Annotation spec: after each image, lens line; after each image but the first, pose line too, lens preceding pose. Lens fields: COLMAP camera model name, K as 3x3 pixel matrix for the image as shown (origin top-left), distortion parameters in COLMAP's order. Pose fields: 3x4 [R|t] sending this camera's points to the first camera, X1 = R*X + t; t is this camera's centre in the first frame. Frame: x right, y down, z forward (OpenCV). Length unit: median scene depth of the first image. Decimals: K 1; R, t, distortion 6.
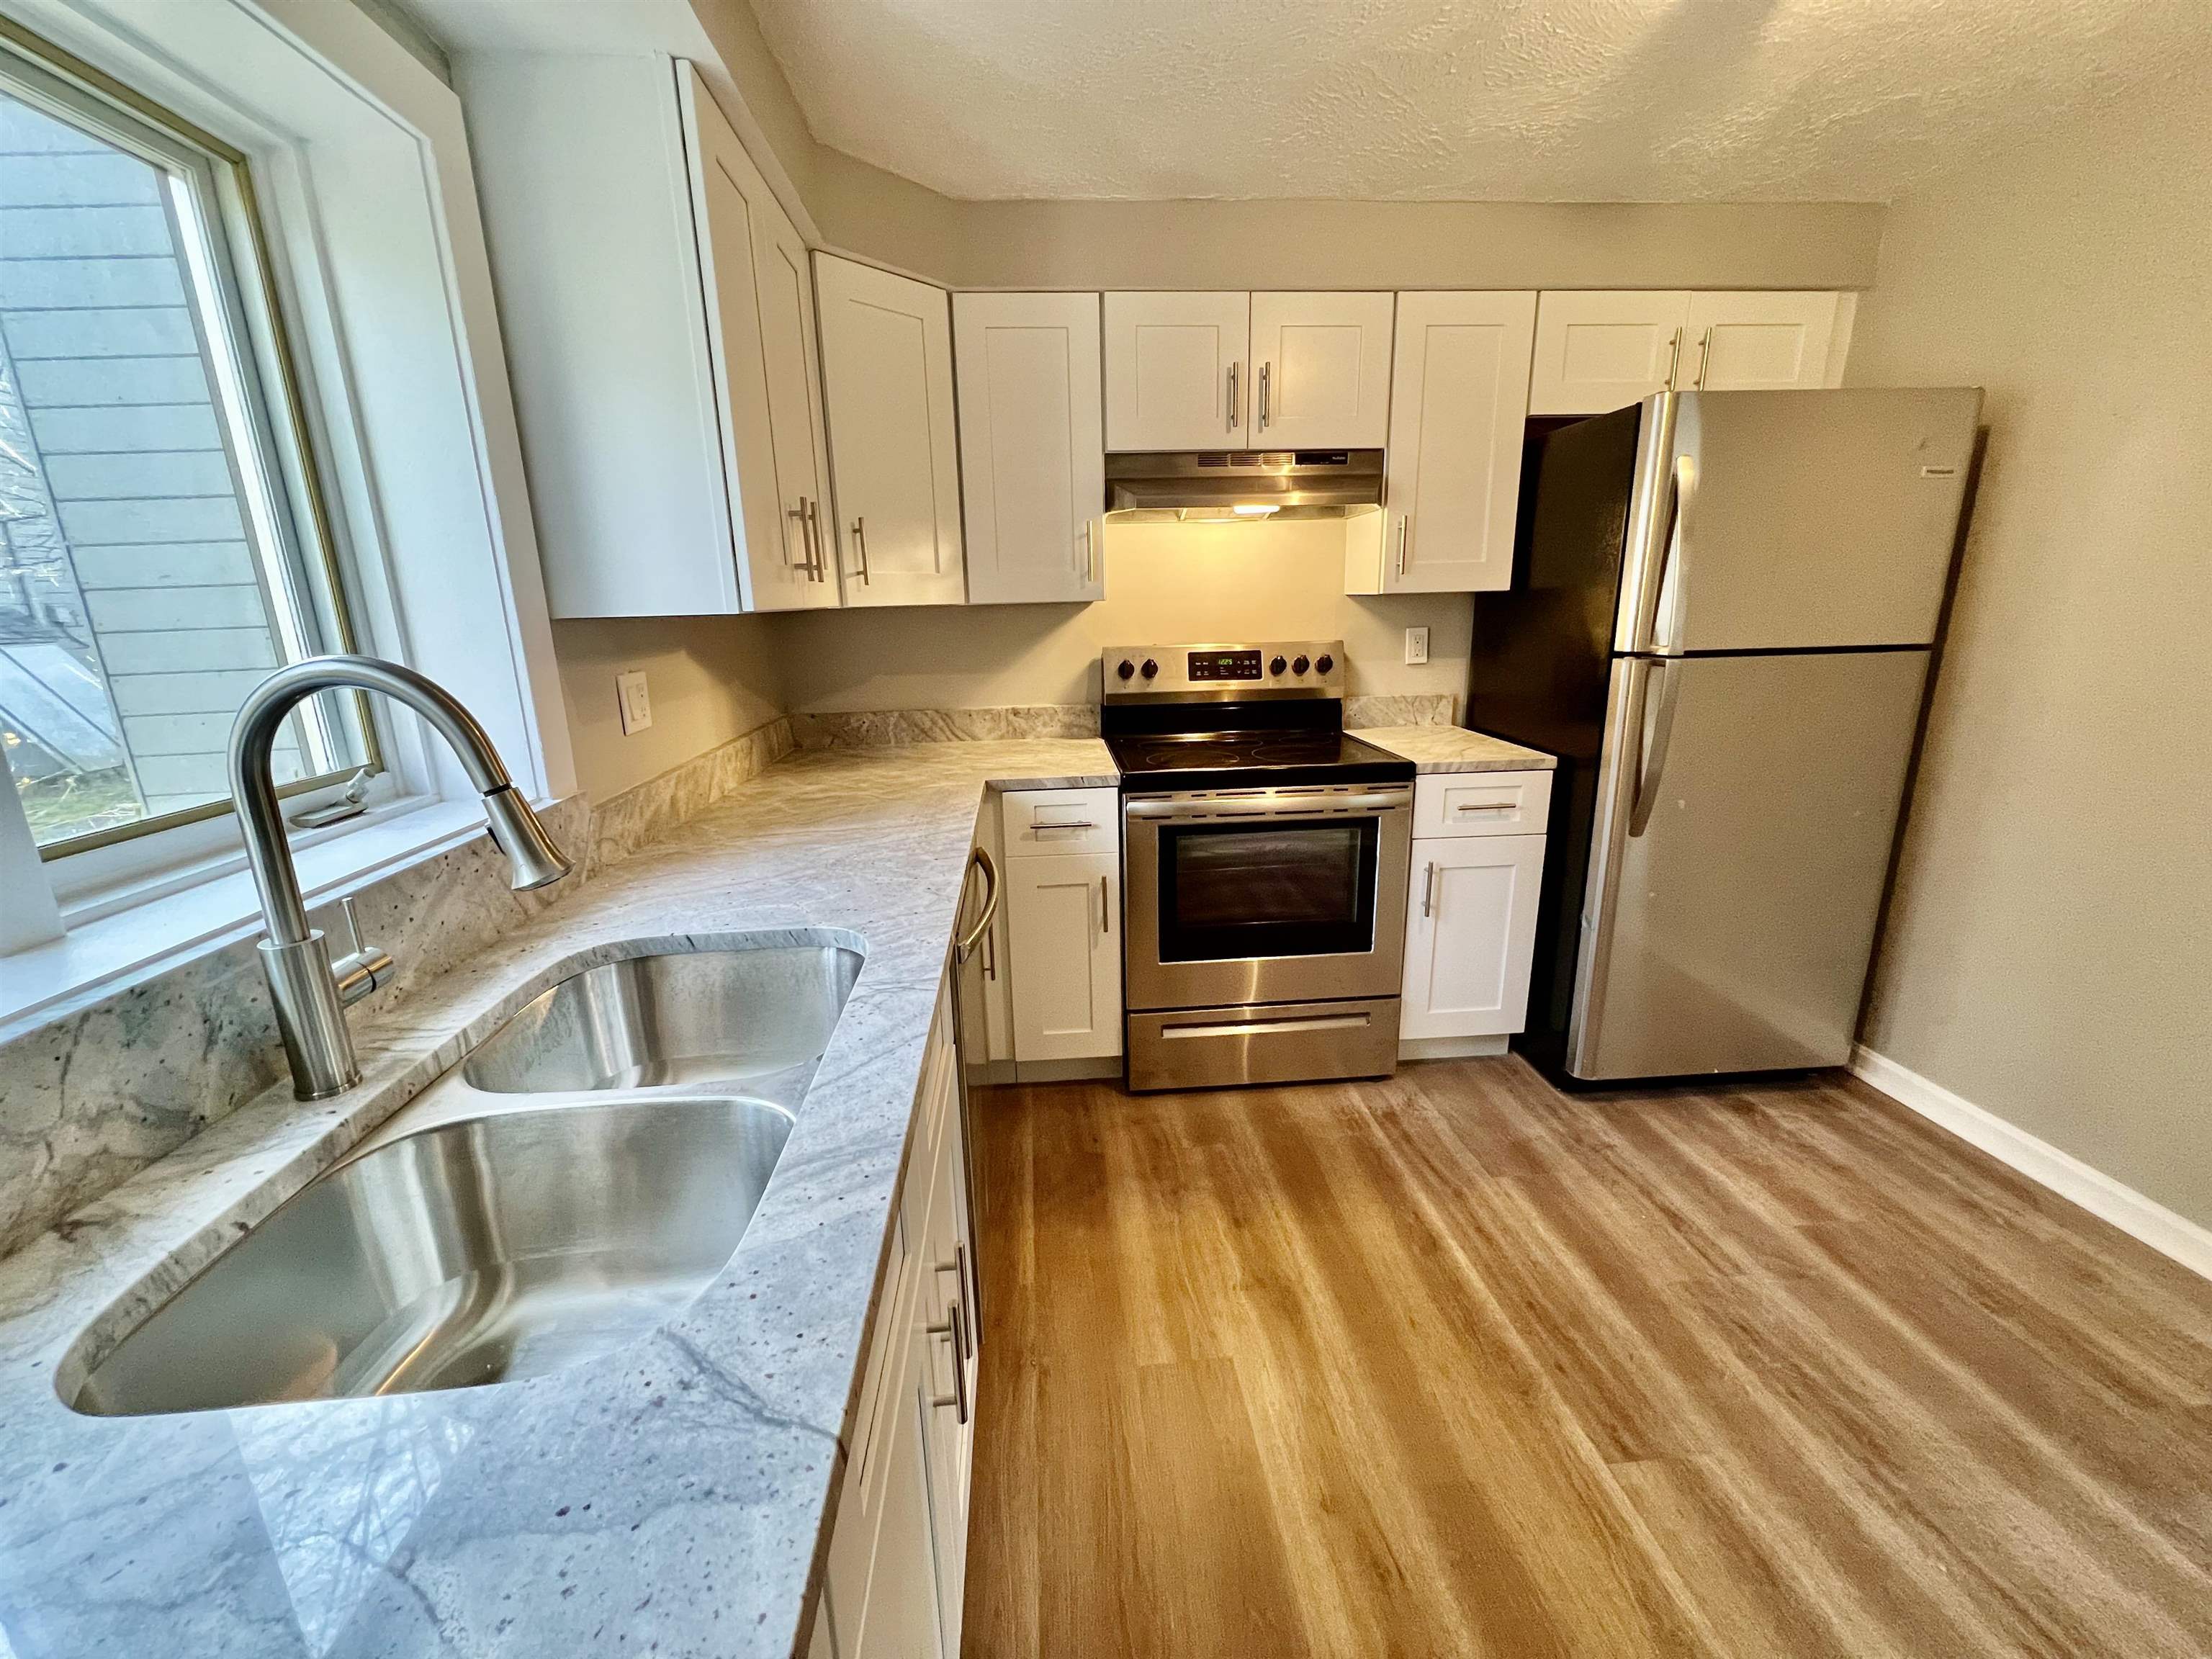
lens RADIAL K [[880.5, 0, 1098.3], [0, 880.5, 825.8], [0, 0, 1]] dist [-0.004852, 0.000992]
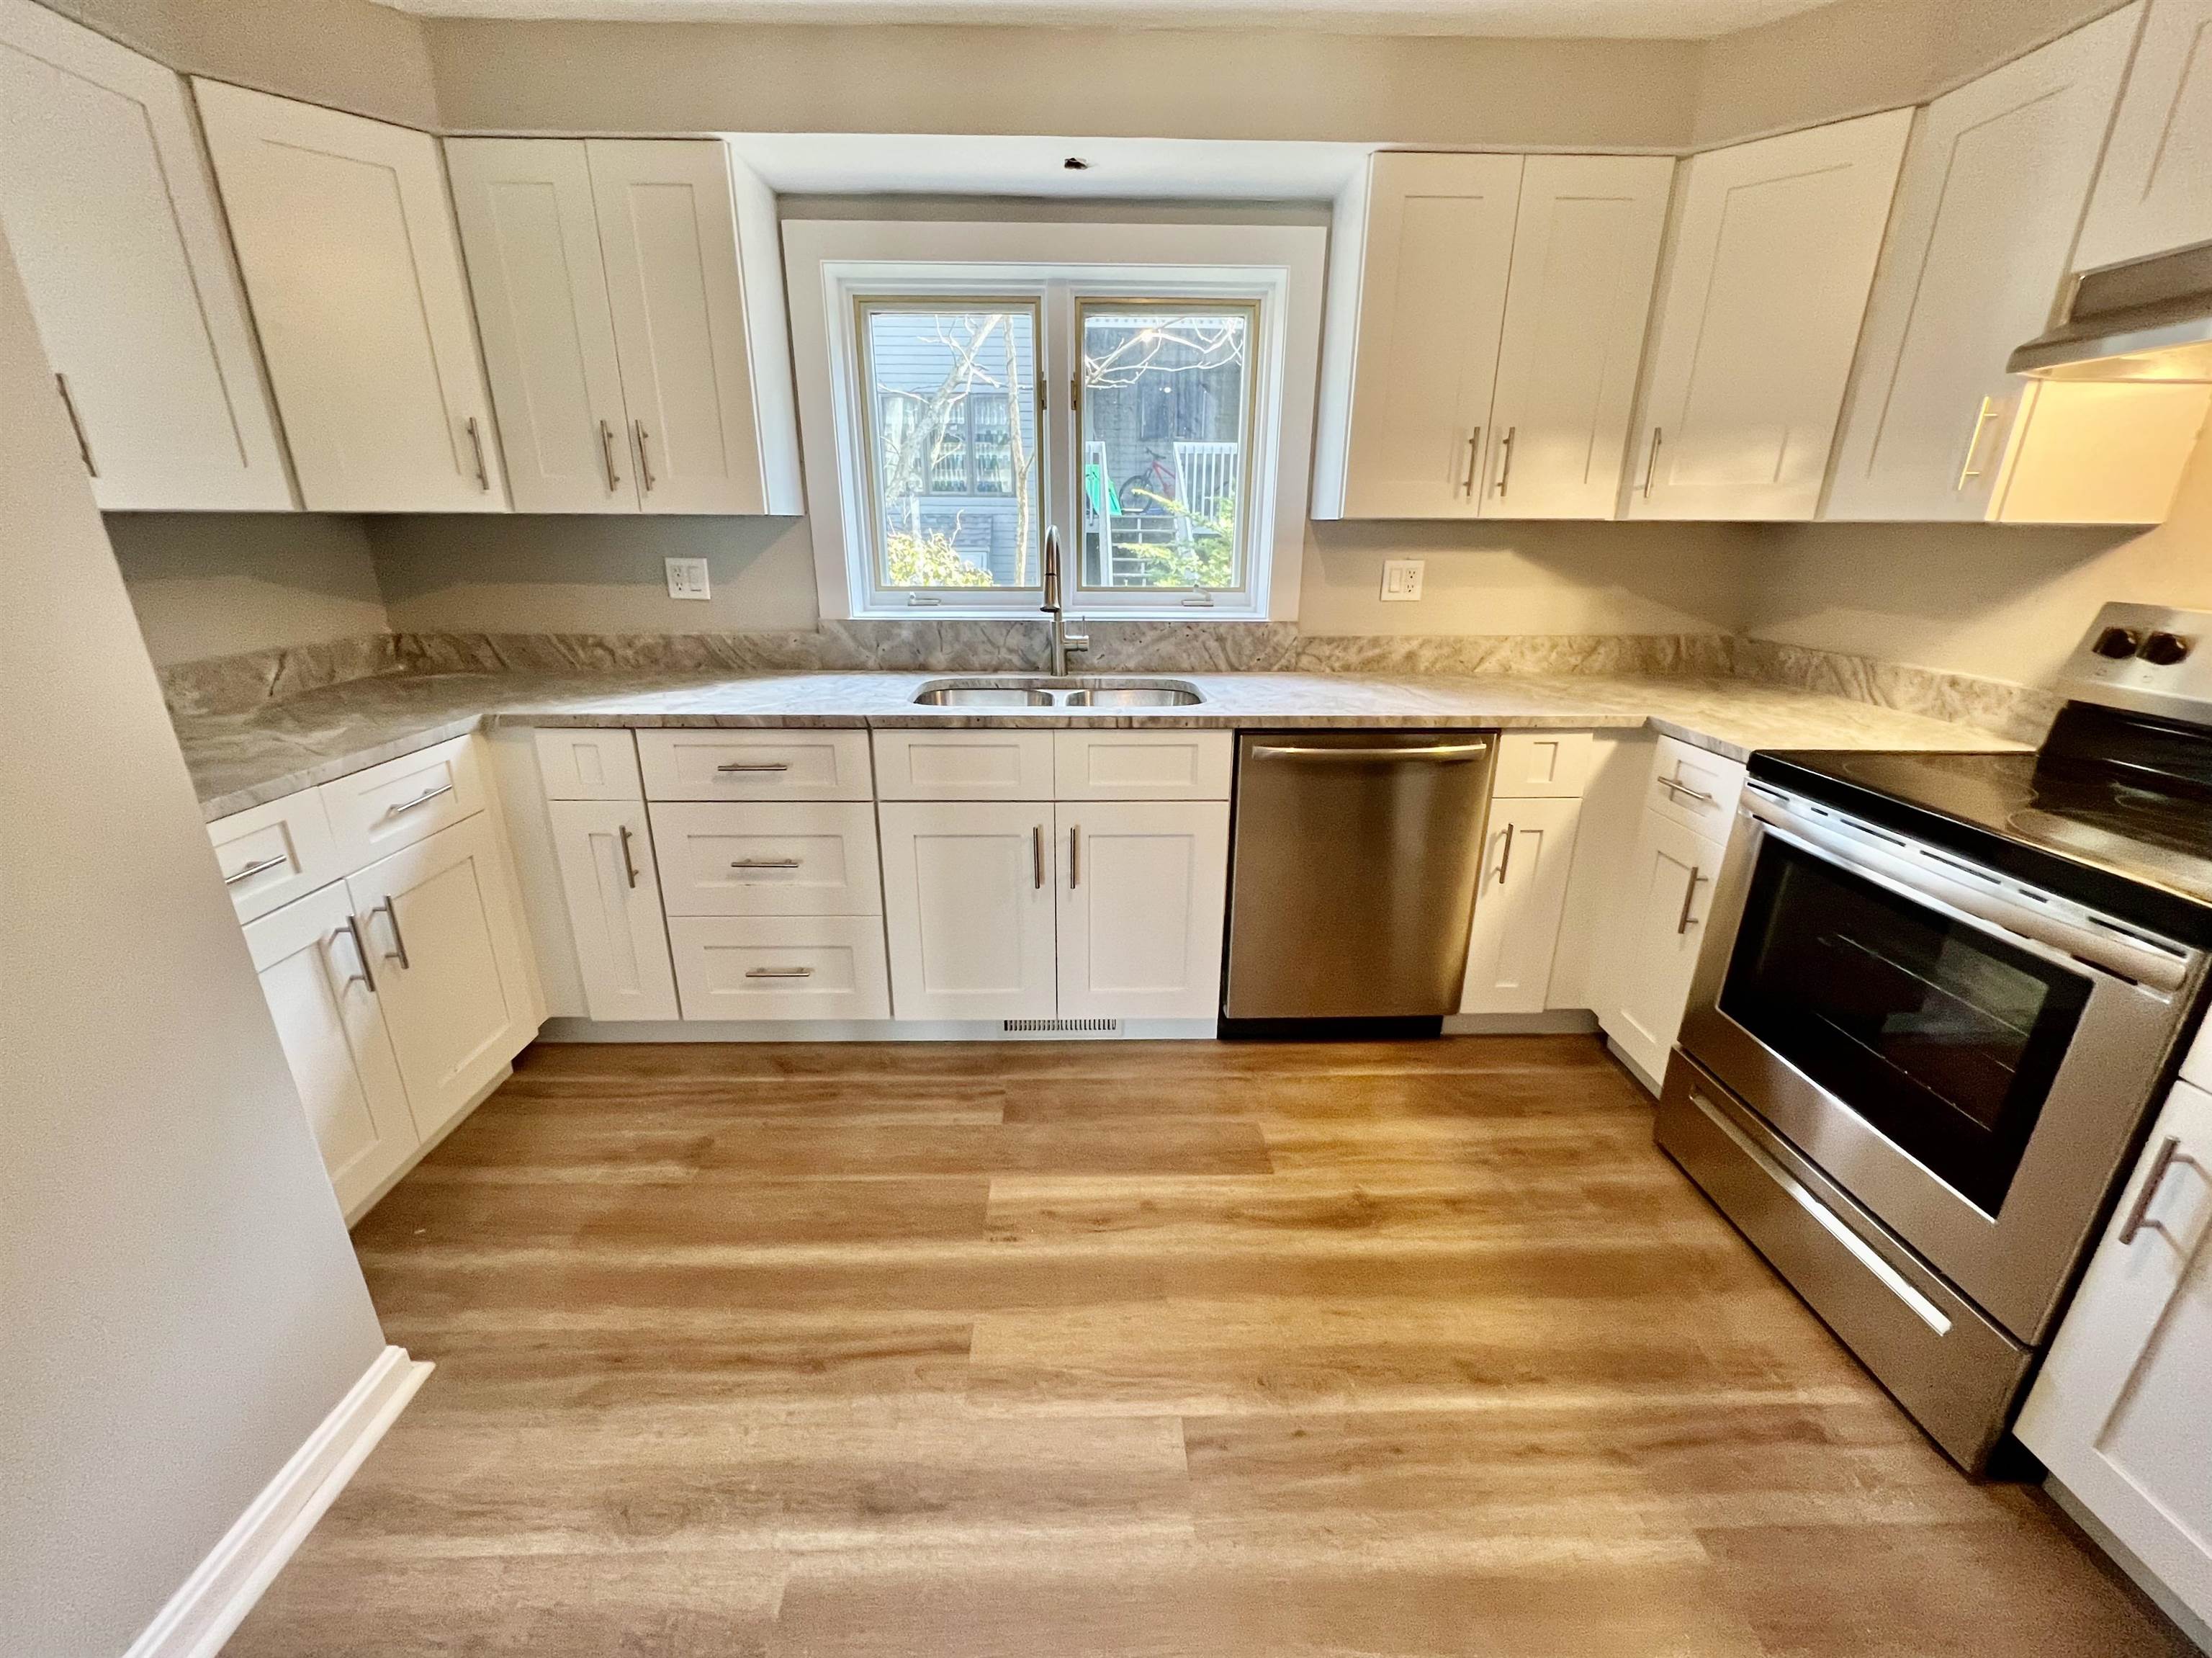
lens RADIAL K [[892.1, 0, 1102.6], [0, 892.1, 822.7], [0, 0, 1]] dist [-0.000030, 0.000459]
pose [[-0.057826, 0.341335, -0.938161, 0.868907], [-0.254696, 0.903593, 0.344457, -0.134247], [0.965291, 0.258864, 0.034686, 0.472376]]
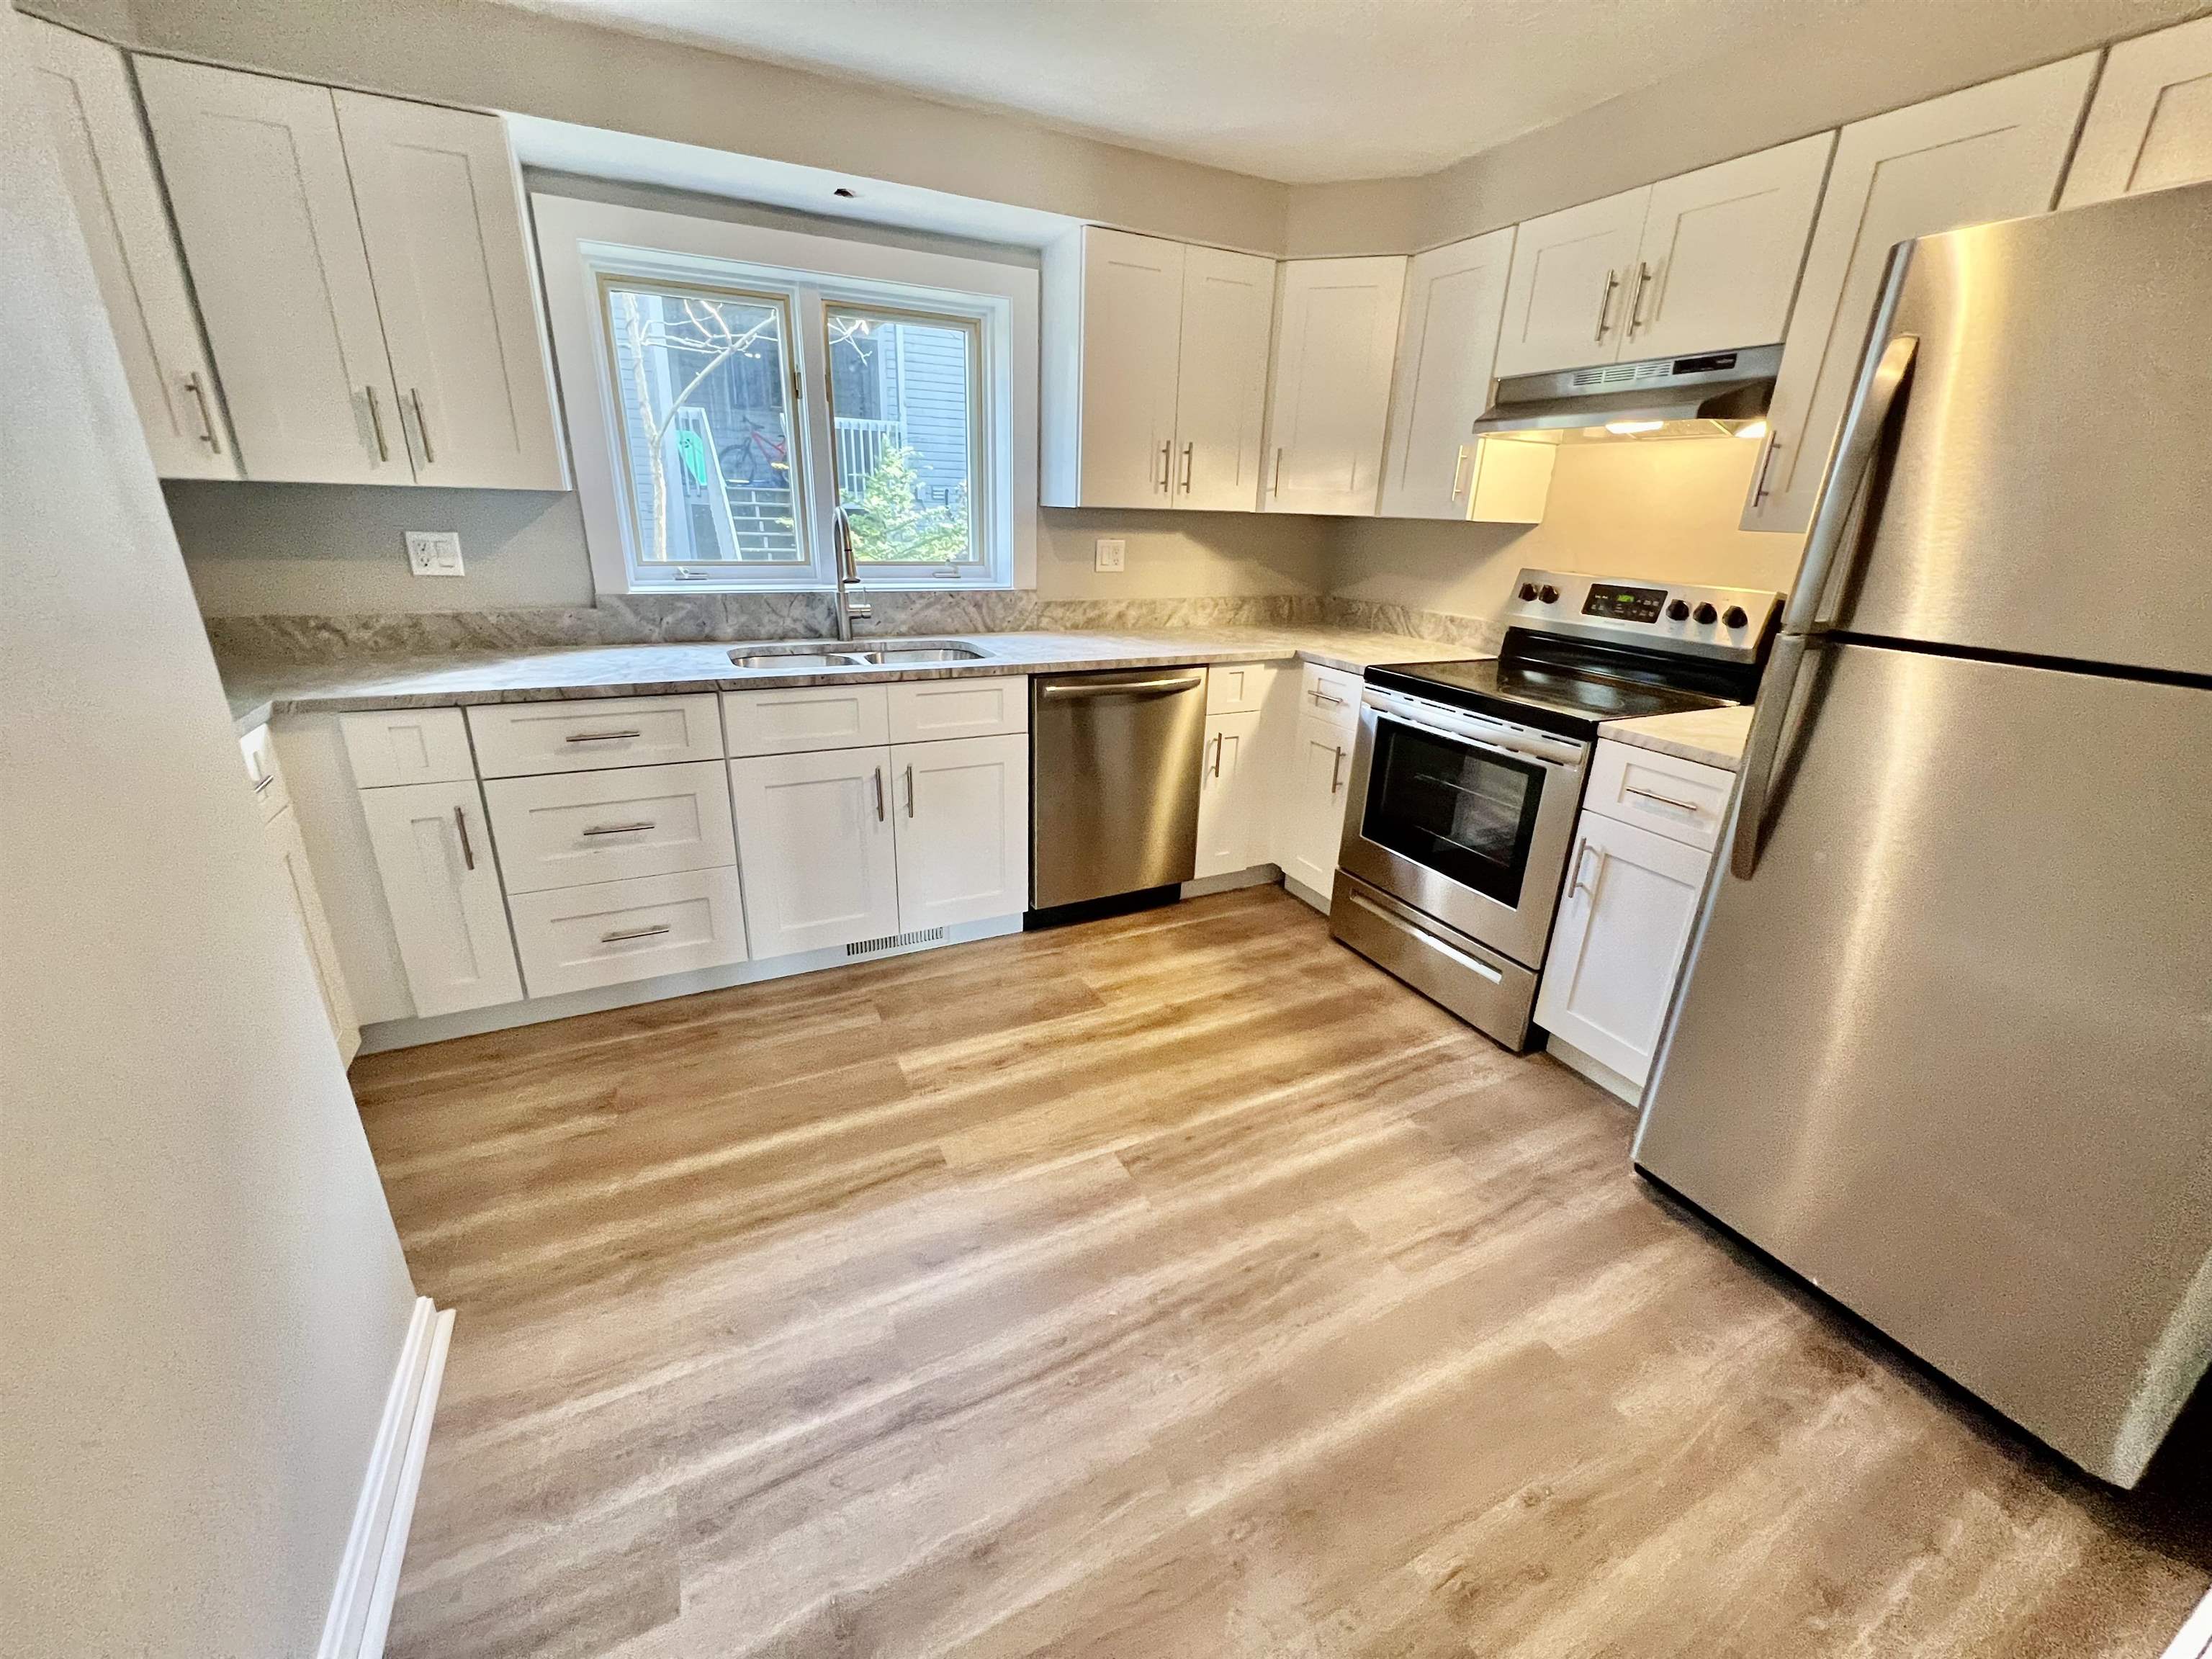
lens RADIAL K [[883.7, 0, 1102.0], [0, 883.7, 822.8], [0, 0, 1]] dist [-0.001499, 0.000271]
pose [[0.370658, 0.348222, -0.861019, 1.072093], [-0.271612, 0.927167, 0.258049, -0.078606], [0.888167, 0.138215, 0.438243, 0.197139]]
